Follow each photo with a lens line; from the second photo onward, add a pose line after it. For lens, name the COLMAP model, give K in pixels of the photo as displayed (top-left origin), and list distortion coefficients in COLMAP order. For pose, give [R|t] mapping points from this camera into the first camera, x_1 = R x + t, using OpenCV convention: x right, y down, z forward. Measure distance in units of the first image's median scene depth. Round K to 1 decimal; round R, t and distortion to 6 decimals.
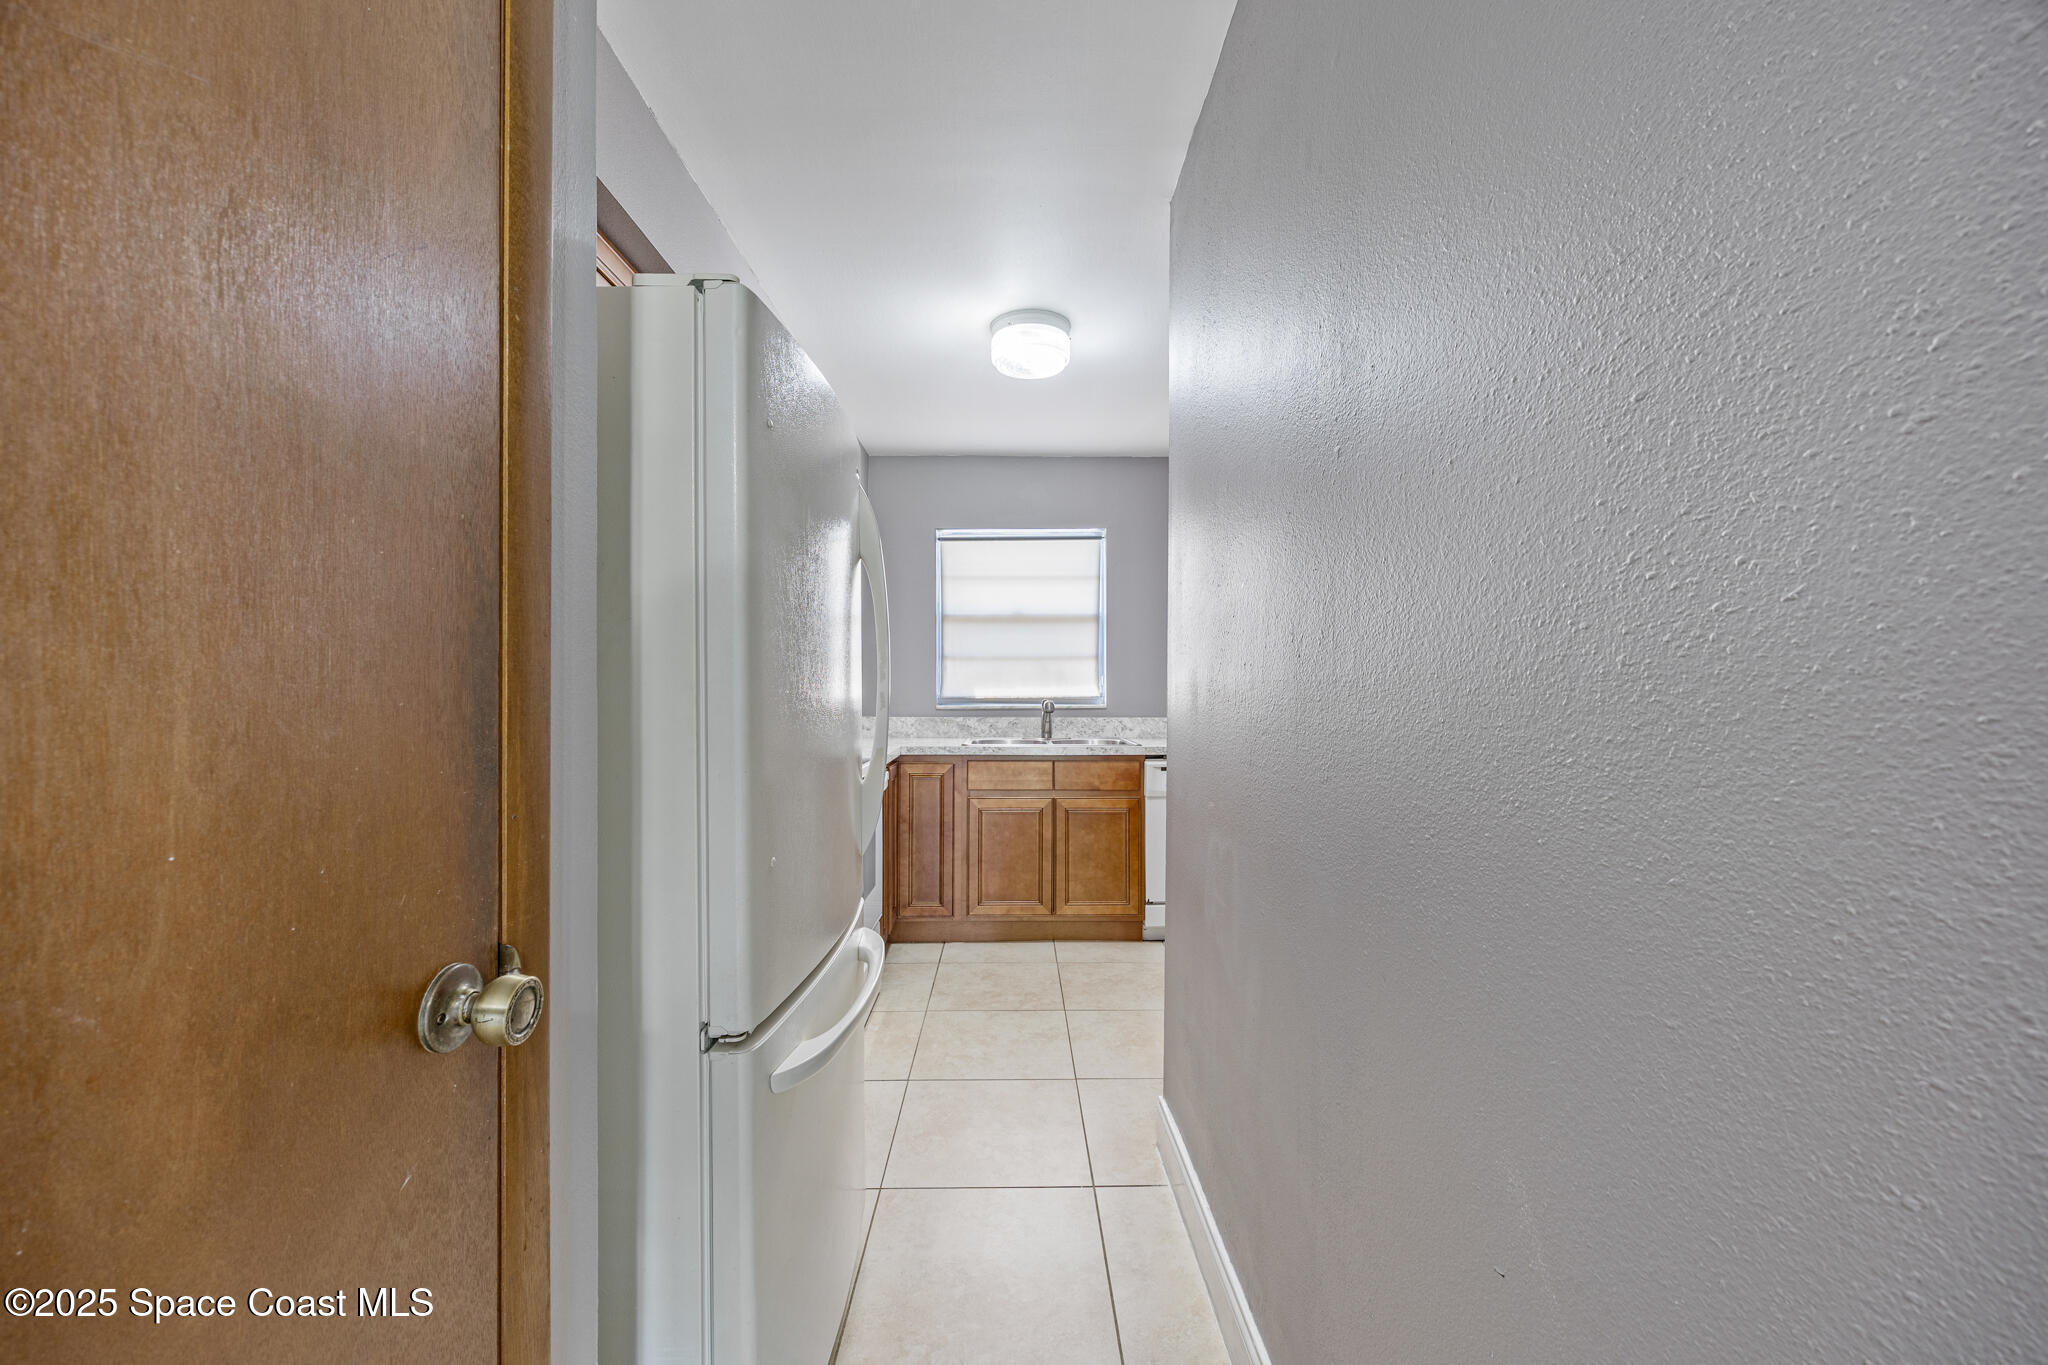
lens RADIAL K [[797.3, 0, 1009.6], [0, 797.3, 687.9], [0, 0, 1]] dist [0.003399, -0.000183]
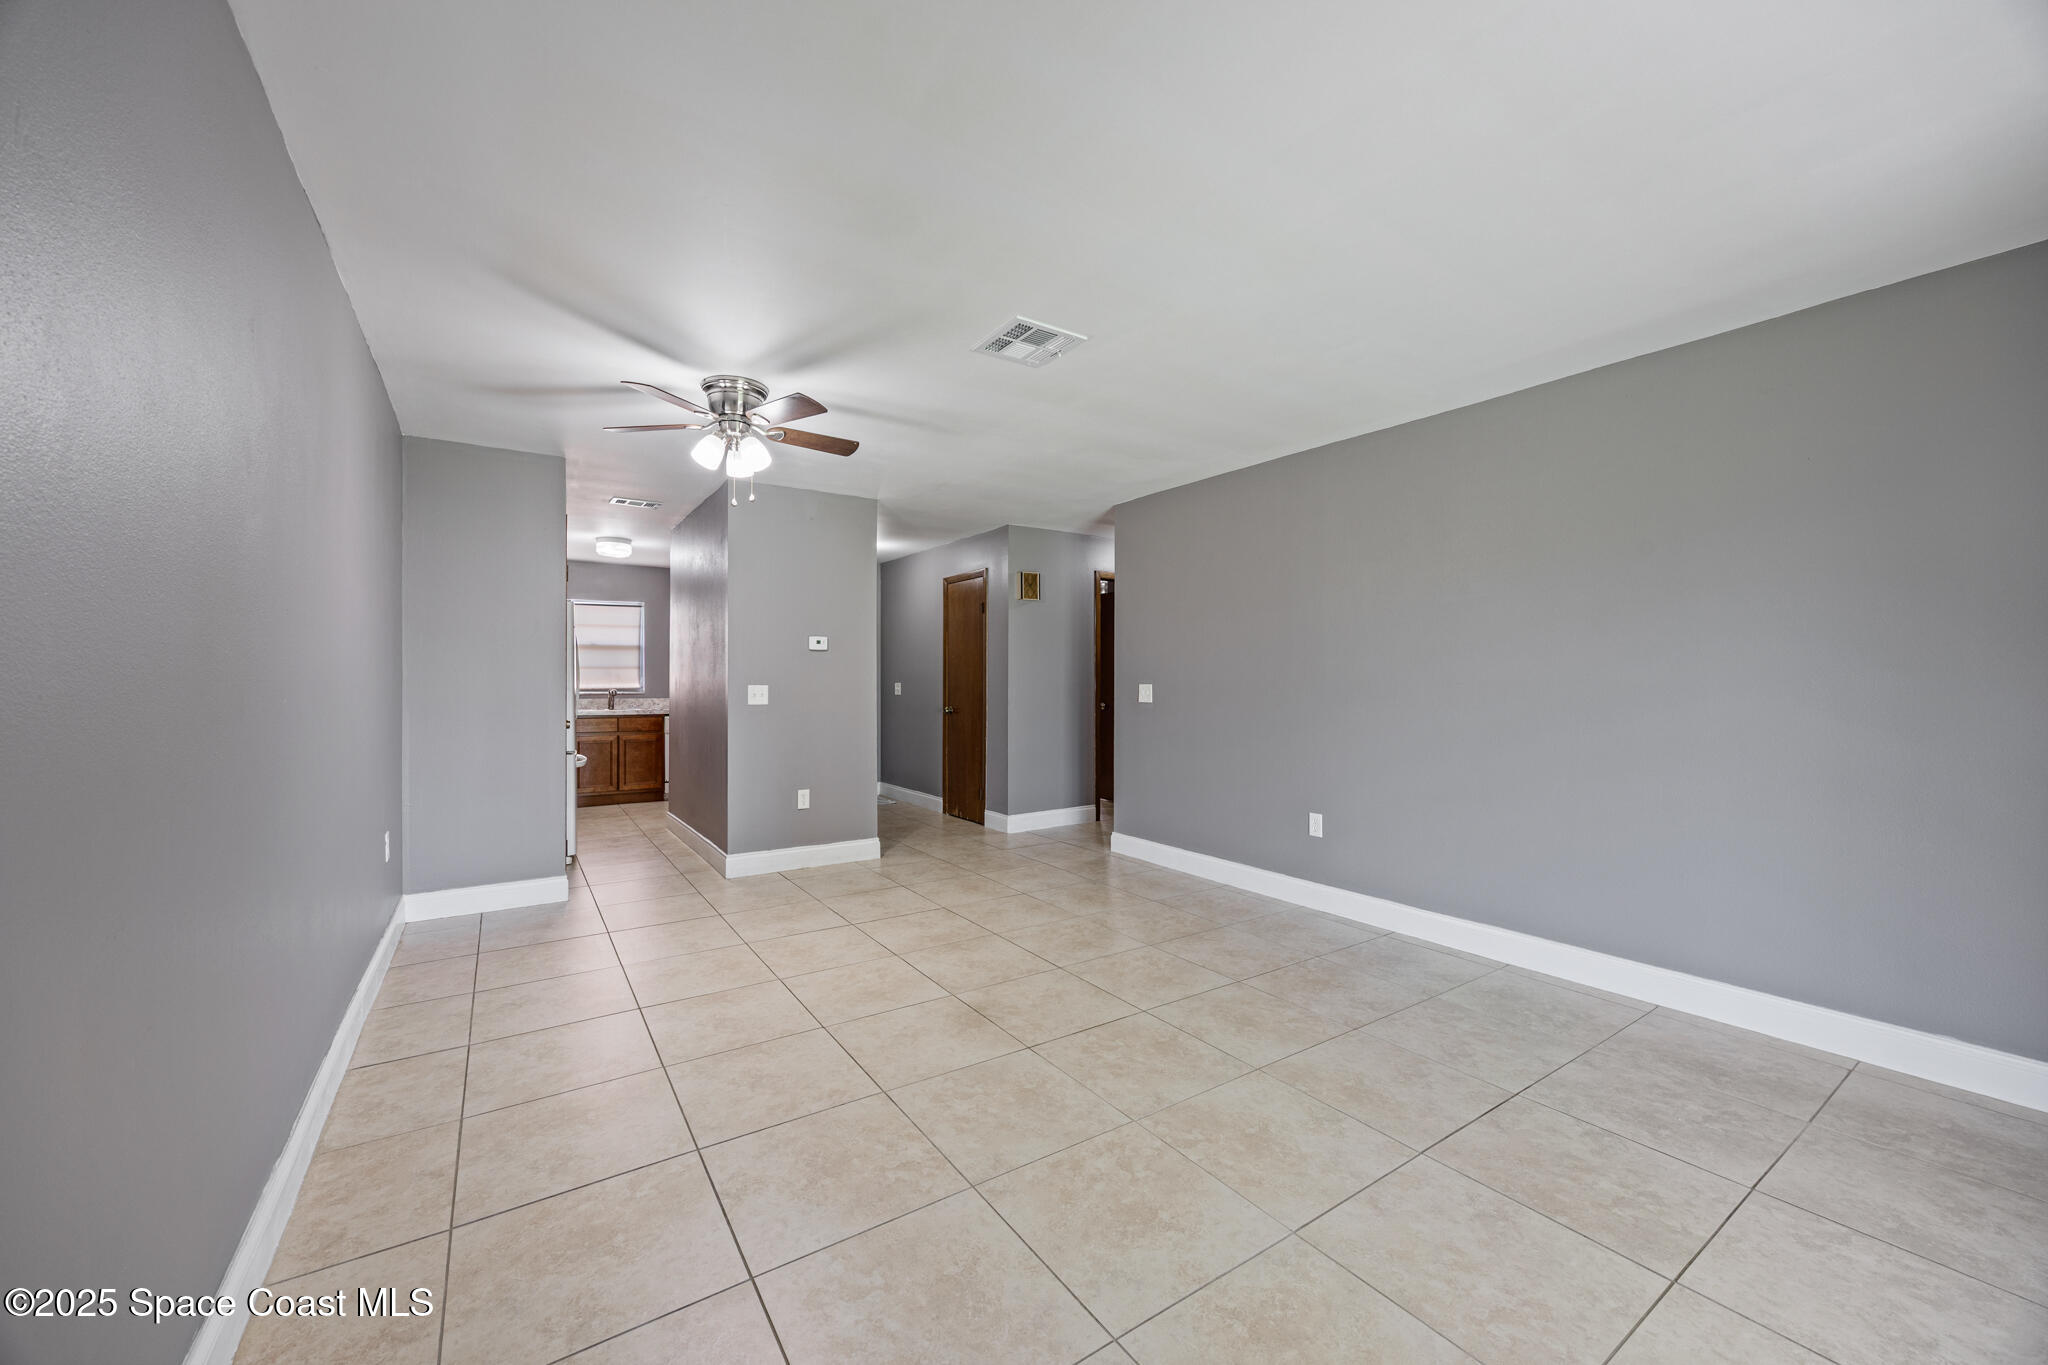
lens RADIAL K [[797.3, 0, 1023.0], [0, 797.3, 669.6], [0, 0, 1]] dist [0.003399, -0.000183]
pose [[0.838930, 0.001093, 0.544239, -0.196323], [0.005052, 0.999939, -0.009796, -0.011021], [-0.544216, 0.010968, 0.838873, -1.372700]]
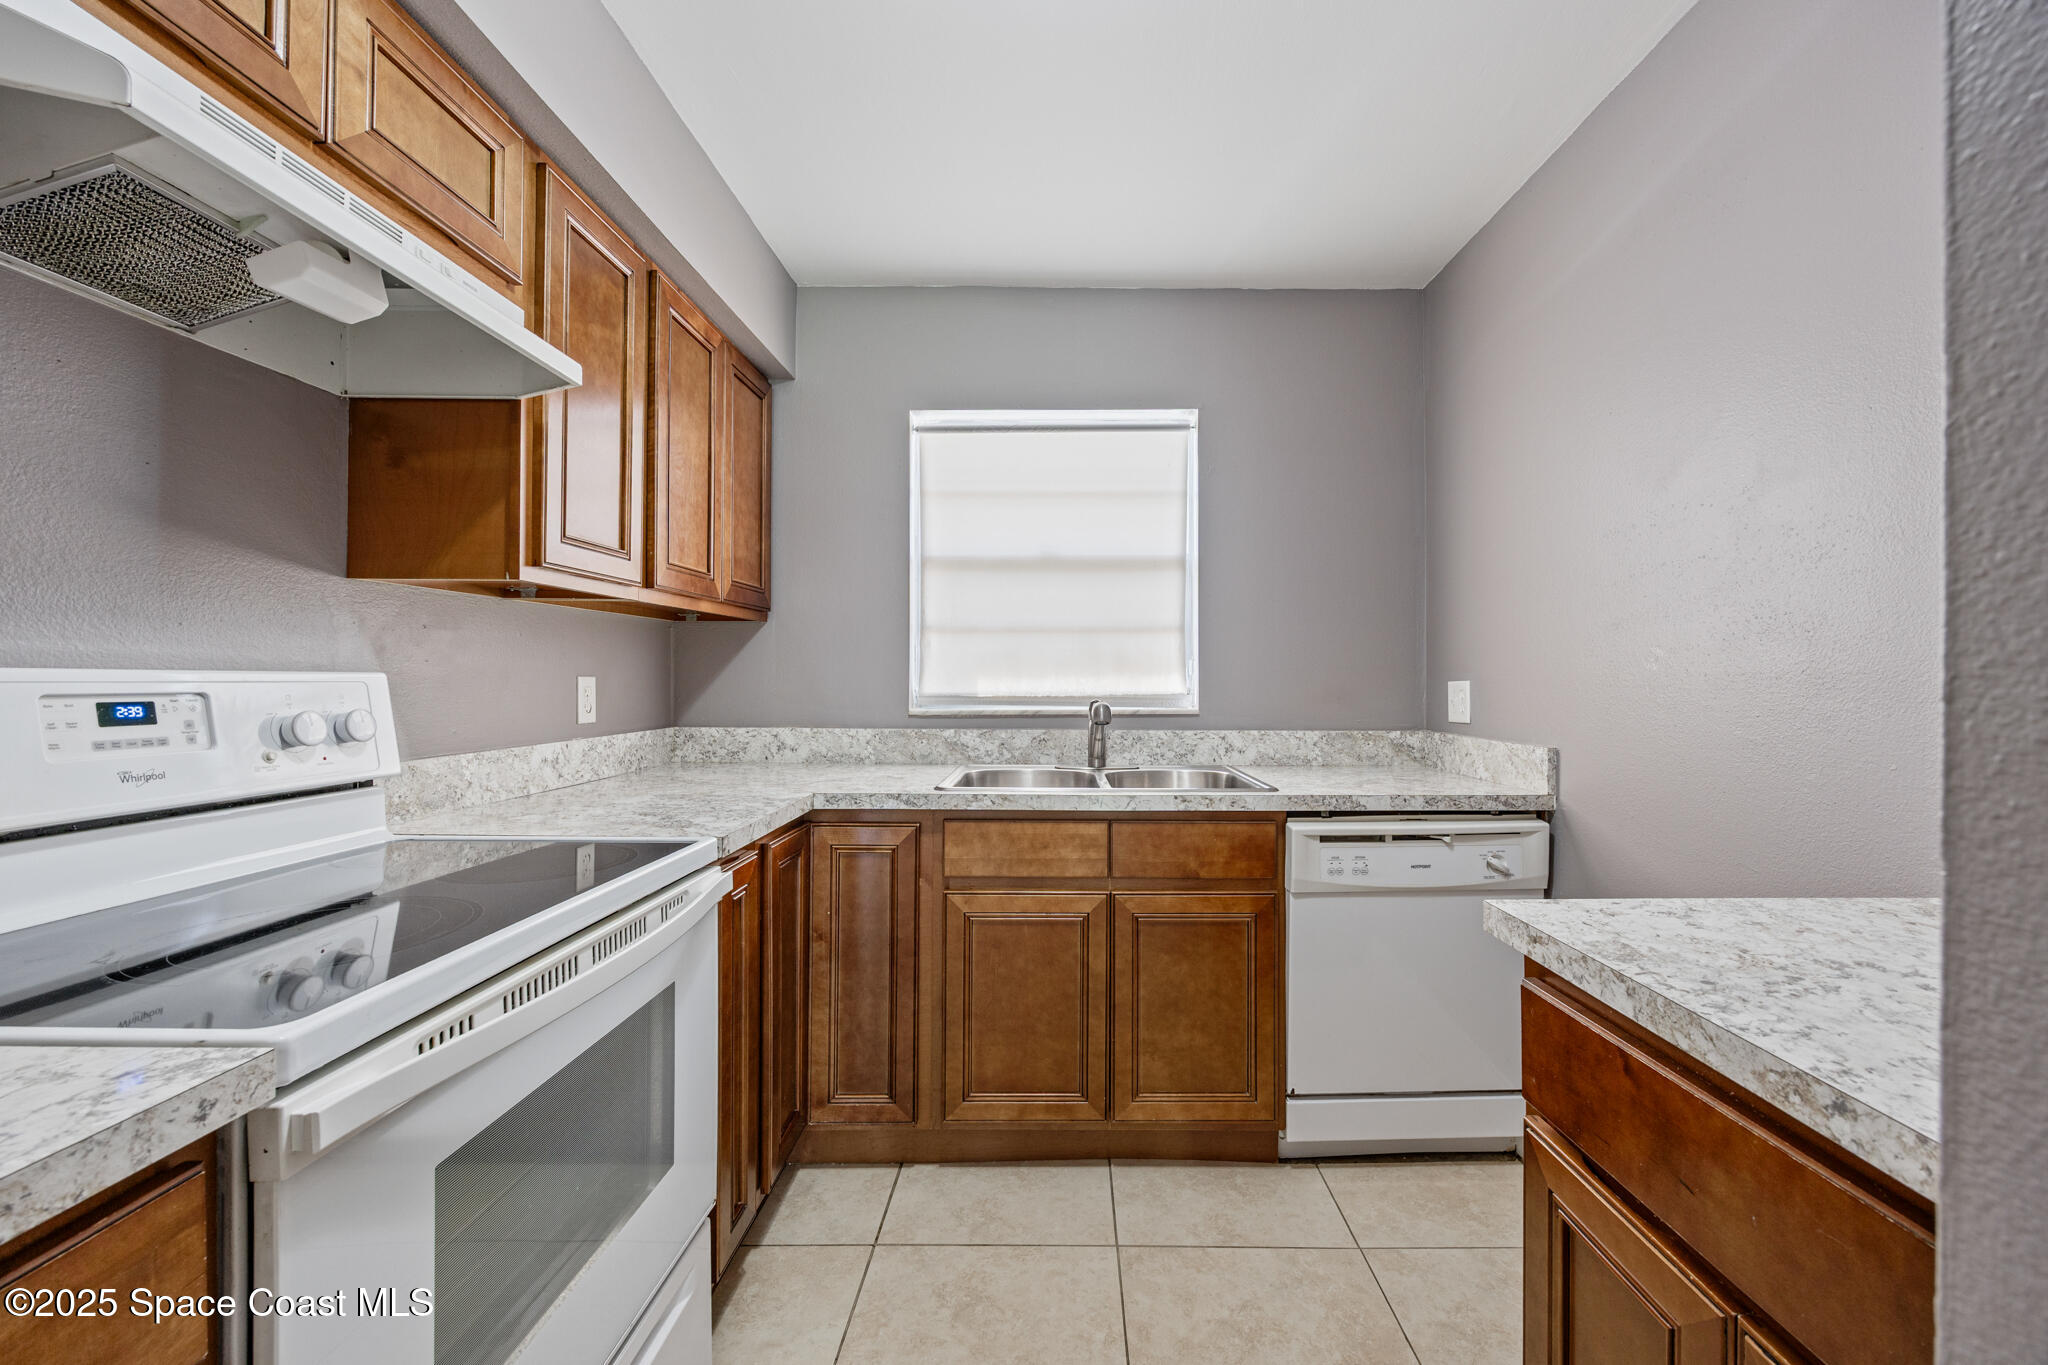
lens RADIAL K [[797.3, 0, 1045.5], [0, 797.3, 678.4], [0, 0, 1]] dist [0.003399, -0.000183]
pose [[0.999786, 0.002392, -0.020571, 0.023774], [-0.002397, 0.999997, -0.000225, -0.000924], [0.020571, 0.000275, 0.999788, 0.480400]]
